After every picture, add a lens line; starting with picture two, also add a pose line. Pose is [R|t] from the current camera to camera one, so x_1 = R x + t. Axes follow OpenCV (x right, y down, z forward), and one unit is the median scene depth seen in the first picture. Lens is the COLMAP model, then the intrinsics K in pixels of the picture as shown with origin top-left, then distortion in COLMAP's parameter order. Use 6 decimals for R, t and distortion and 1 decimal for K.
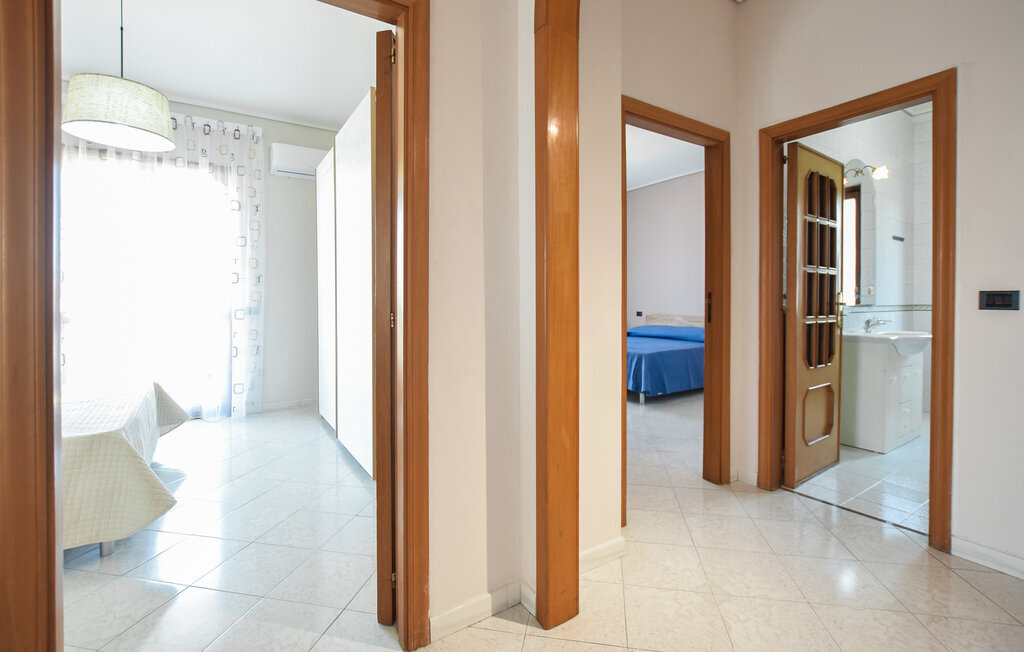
lens RADIAL K [[453.1, 0, 516.6], [0, 453.1, 304.8], [0, 0, 1]] dist [-0.011957, 0.000527]
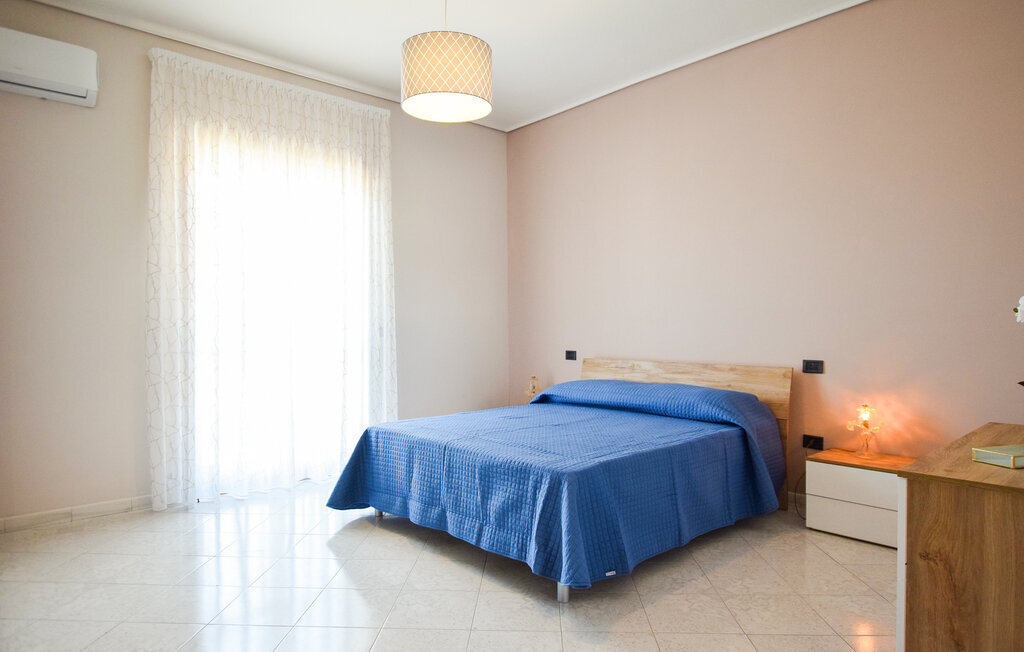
lens RADIAL K [[622.5, 0, 512.3], [0, 622.5, 323.9], [0, 0, 1]] dist [-0.000254, -0.000275]
pose [[0.989118, -0.002801, 0.147095, 0.191317], [0.005670, 0.999802, -0.019086, -0.004737], [-0.147012, 0.019713, 0.988938, 0.586108]]
